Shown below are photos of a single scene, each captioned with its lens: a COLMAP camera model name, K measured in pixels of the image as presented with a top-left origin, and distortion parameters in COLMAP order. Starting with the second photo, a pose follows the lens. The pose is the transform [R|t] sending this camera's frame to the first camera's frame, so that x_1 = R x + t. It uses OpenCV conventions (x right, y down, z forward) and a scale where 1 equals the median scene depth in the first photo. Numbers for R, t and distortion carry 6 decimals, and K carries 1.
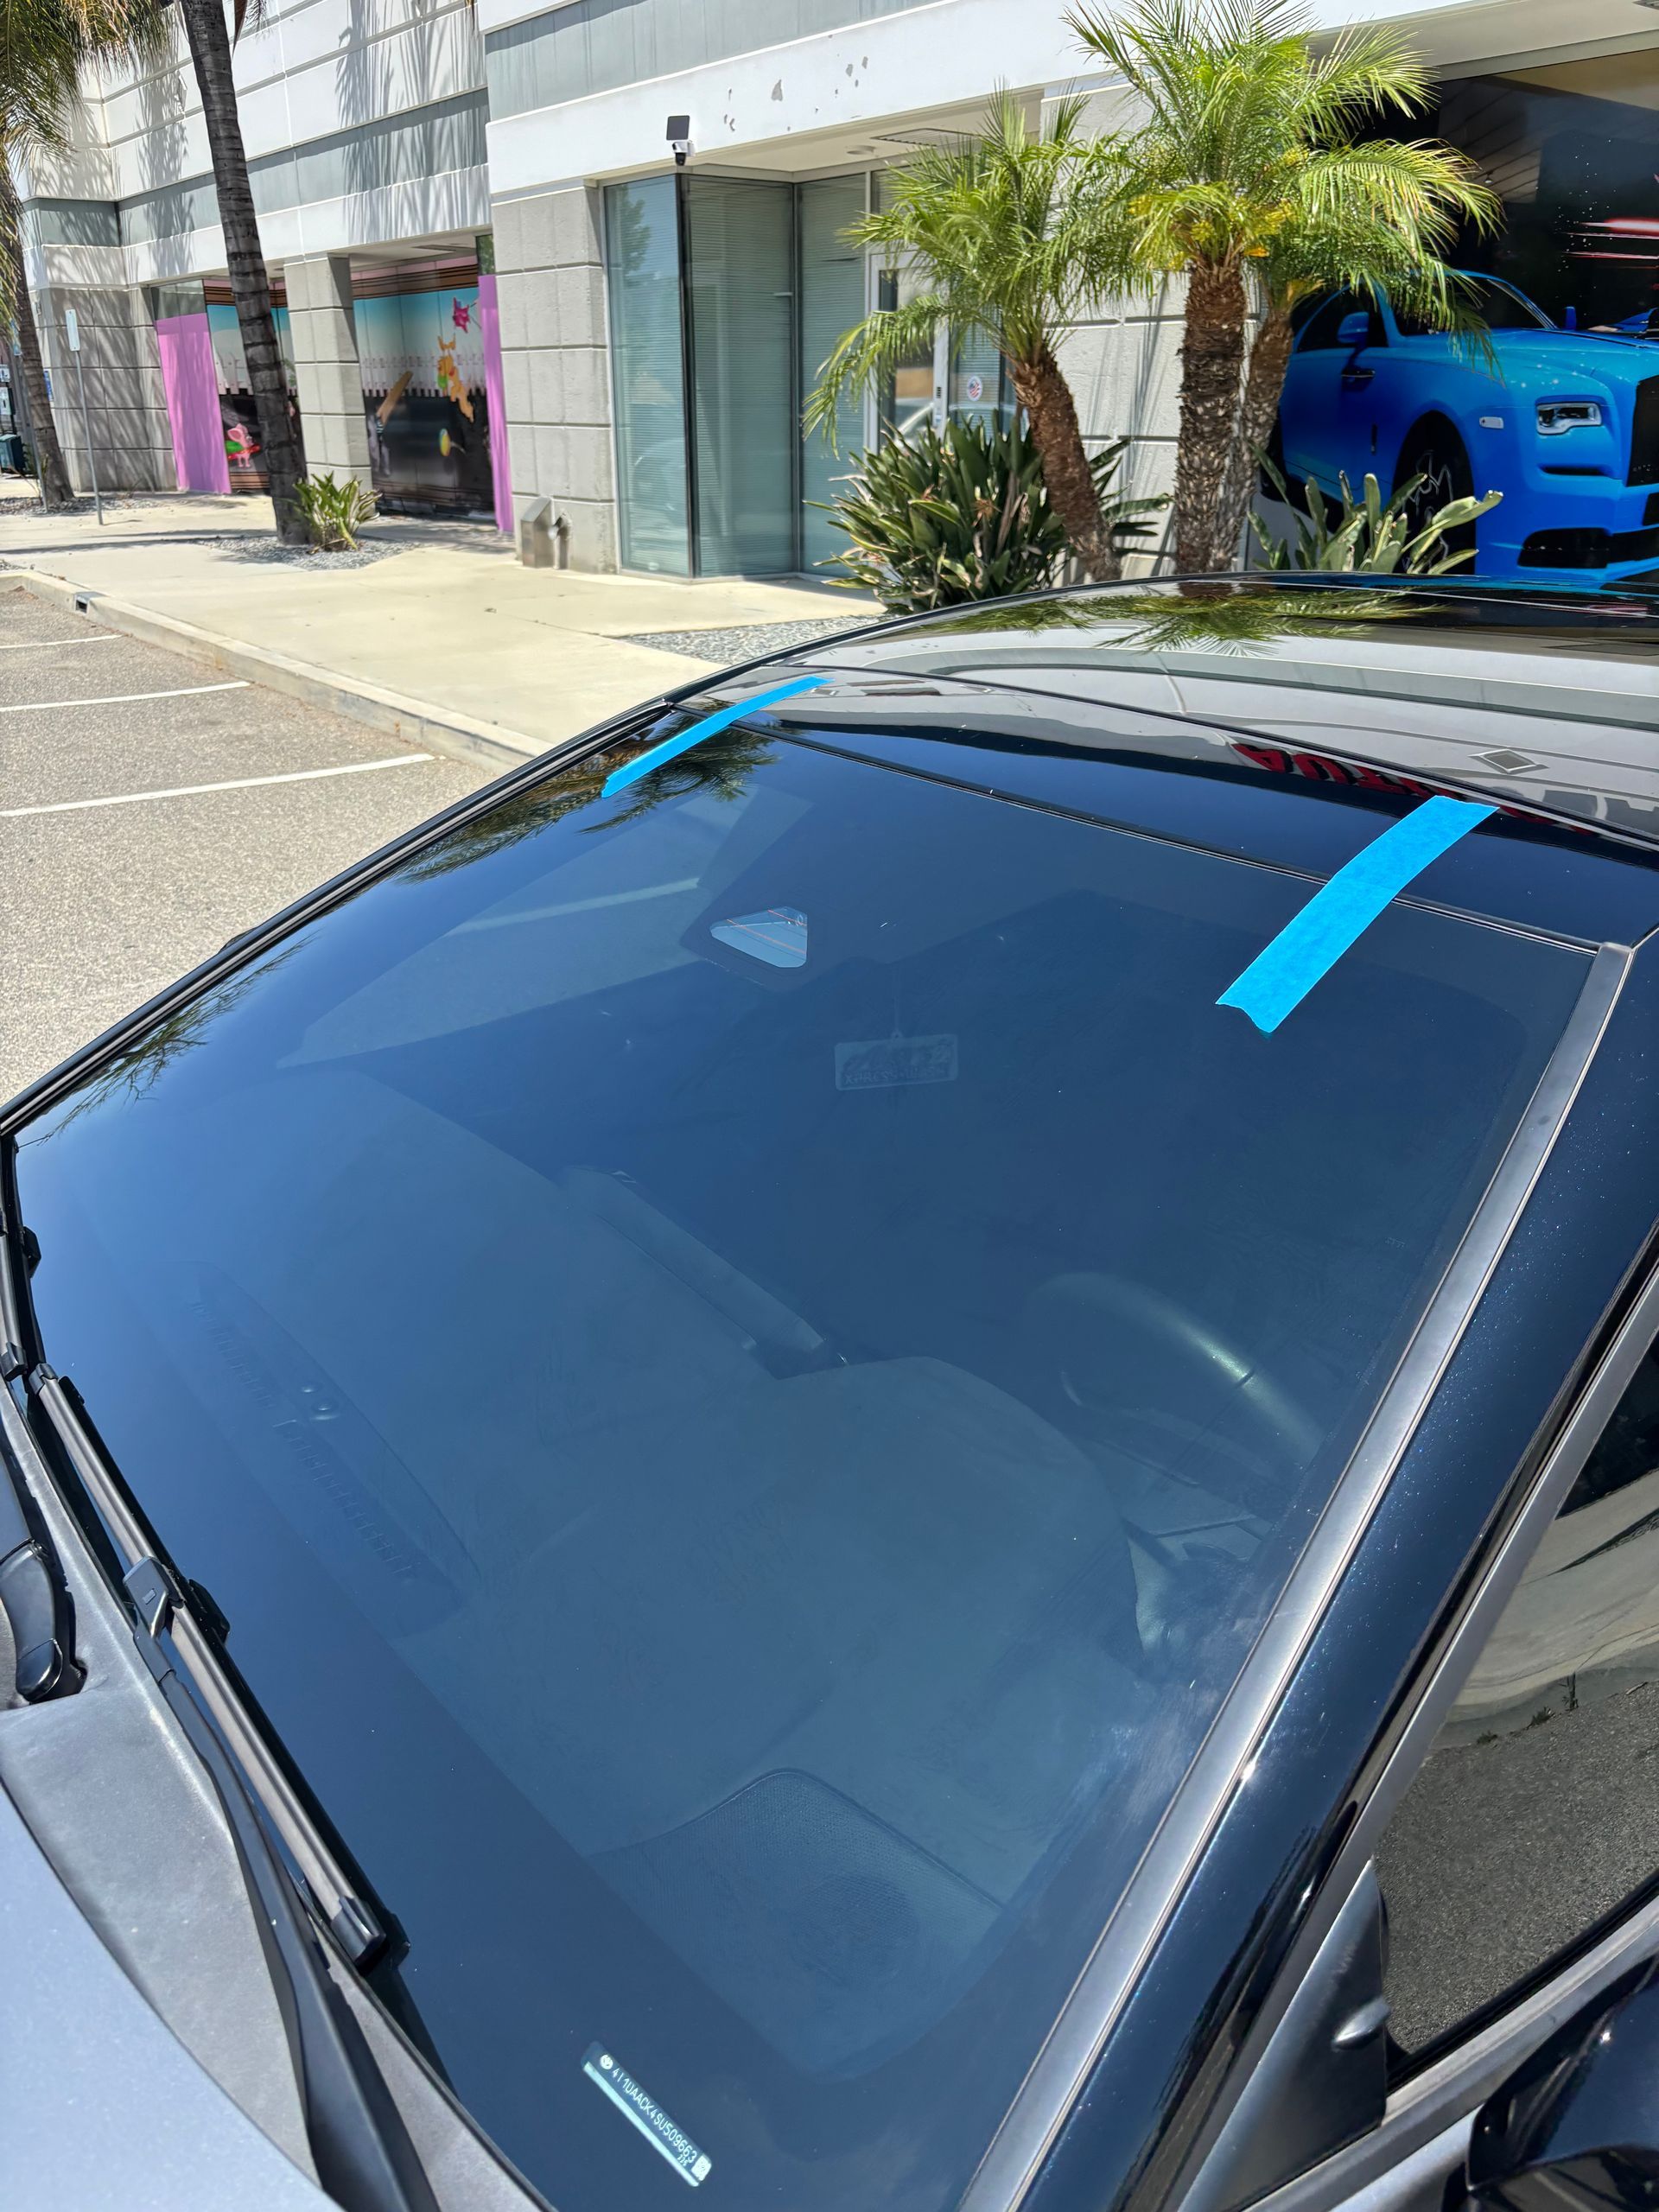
lens RADIAL K [[1669.3, 0, 838.9], [0, 1669.3, 1120.9], [0, 0, 1]] dist [0.008560, -0.000215]
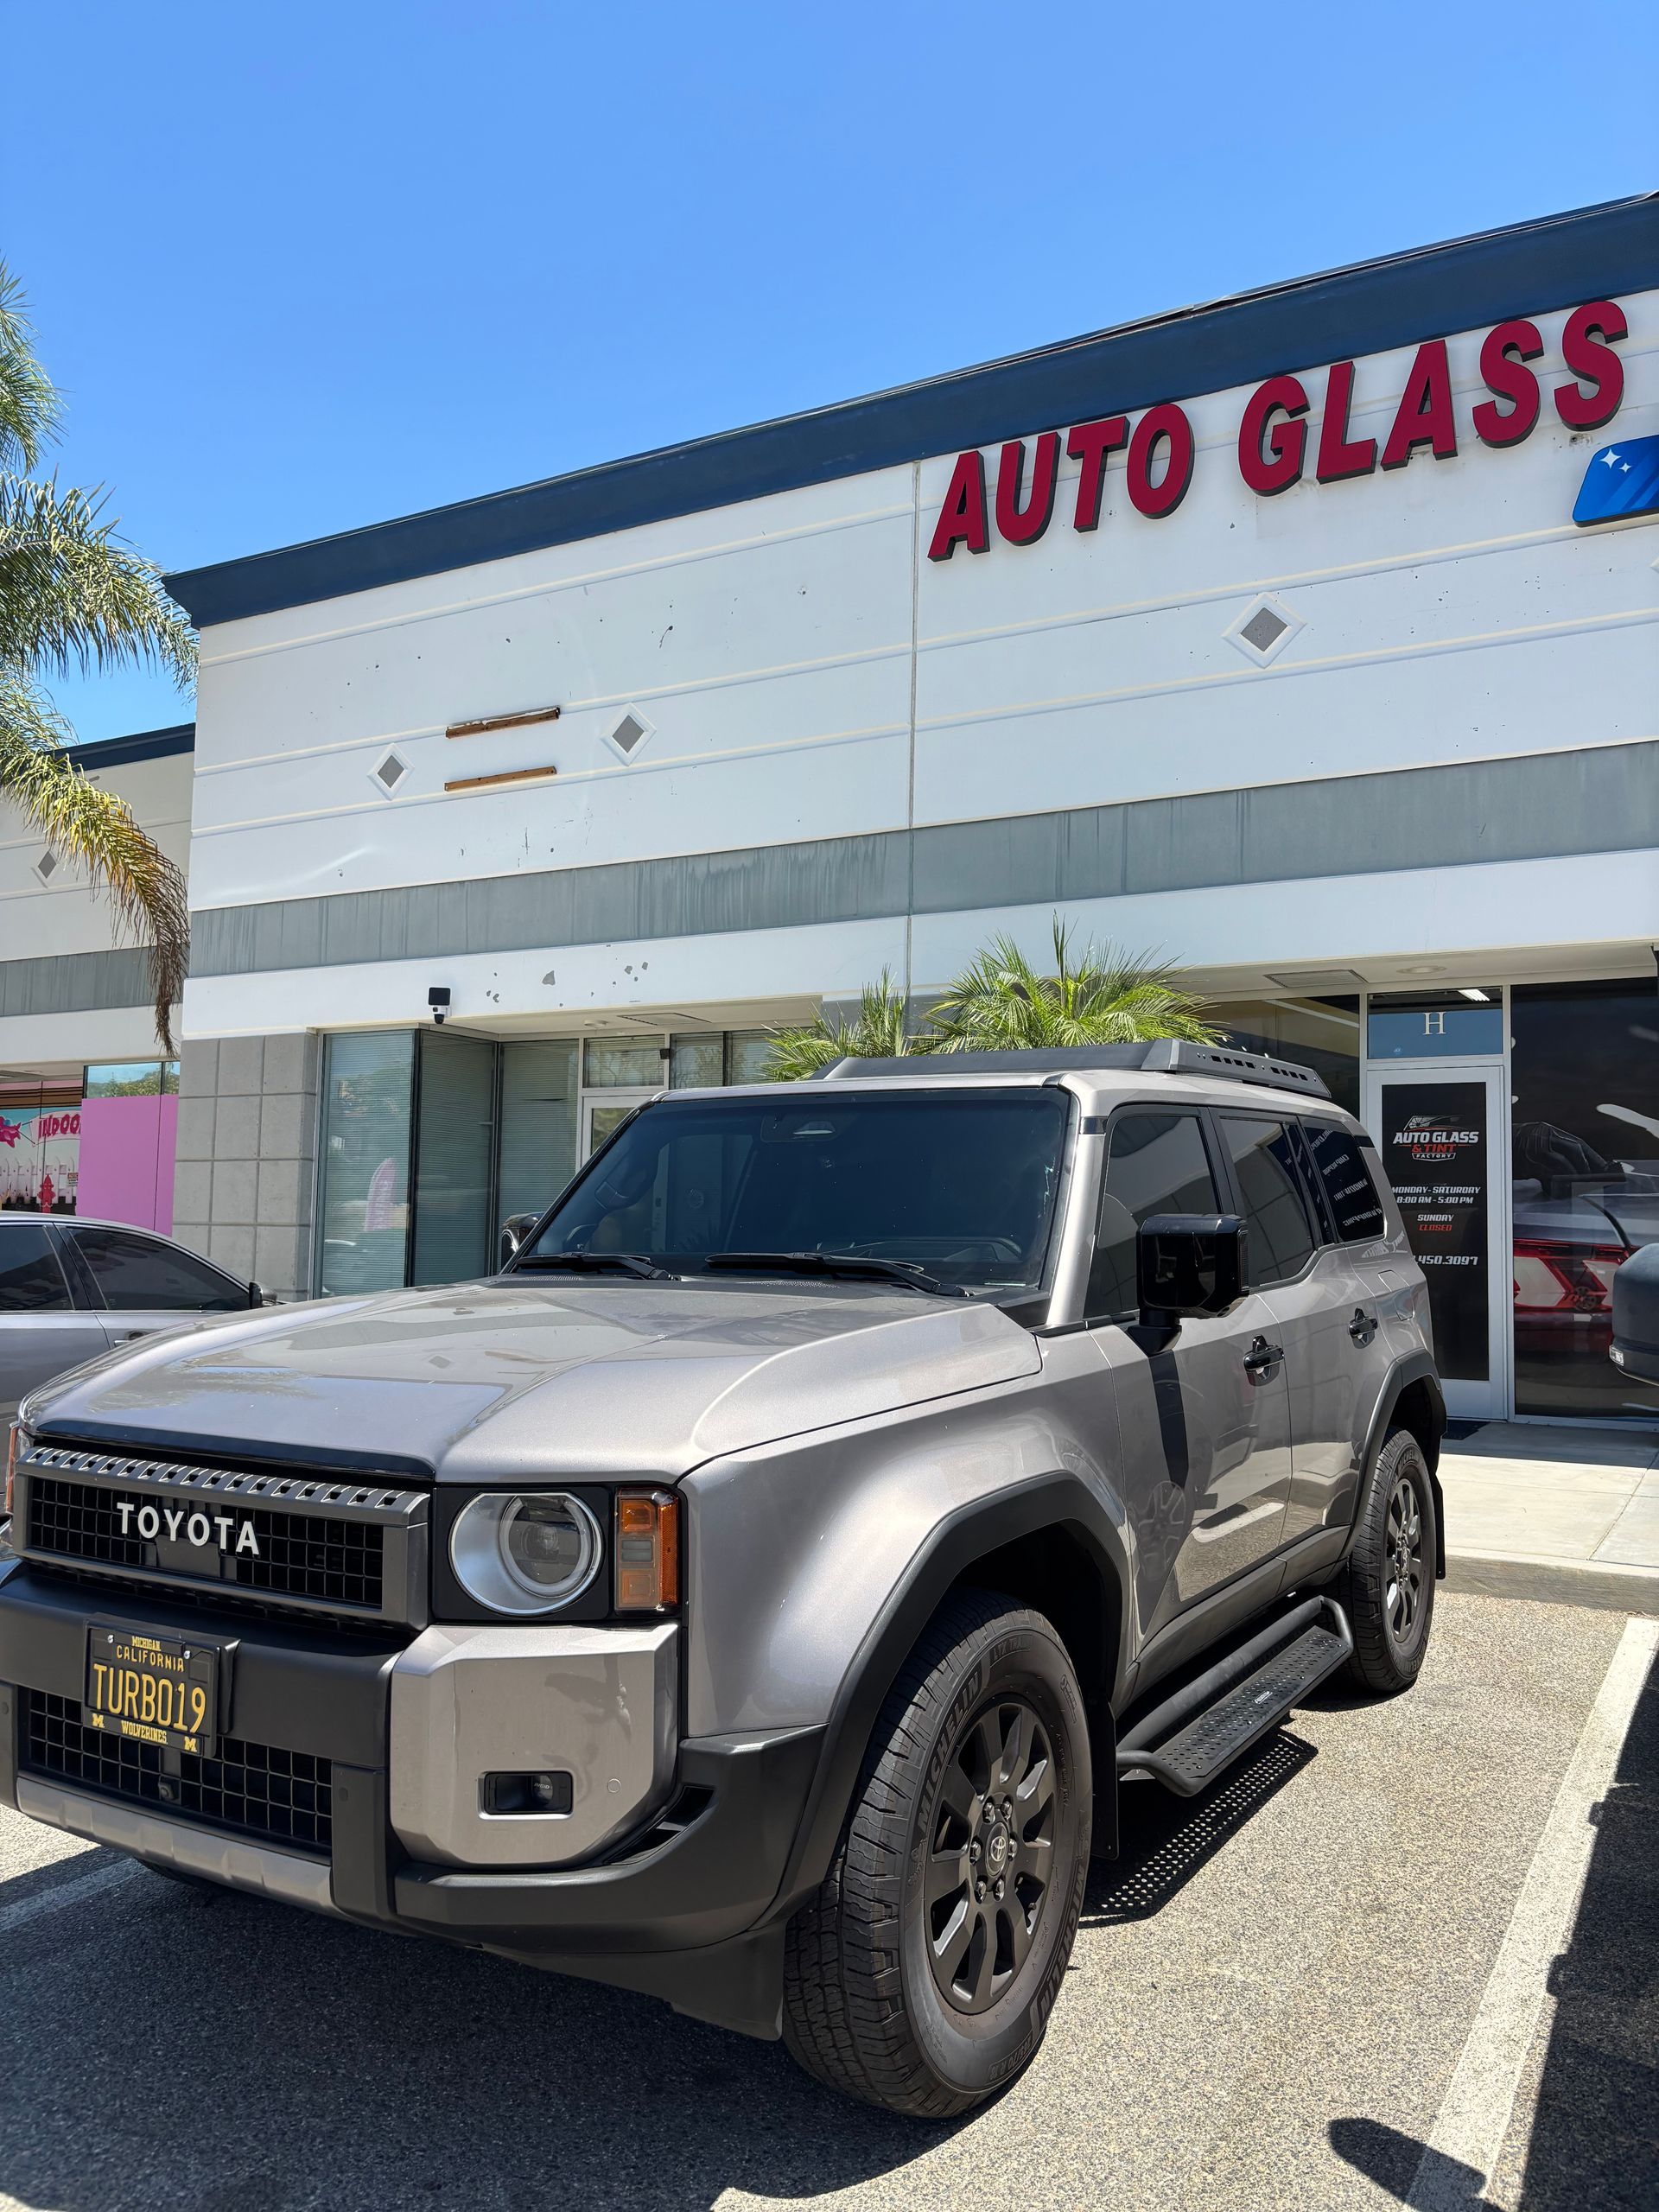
lens RADIAL K [[1669.3, 0, 838.9], [0, 1669.3, 1120.9], [0, 0, 1]] dist [0.008560, -0.000215]
pose [[0.906185, 0.040049, 0.420980, -0.334275], [0.155972, 0.893665, -0.420755, 0.034128], [-0.393066, 0.446944, 0.803580, -0.033395]]
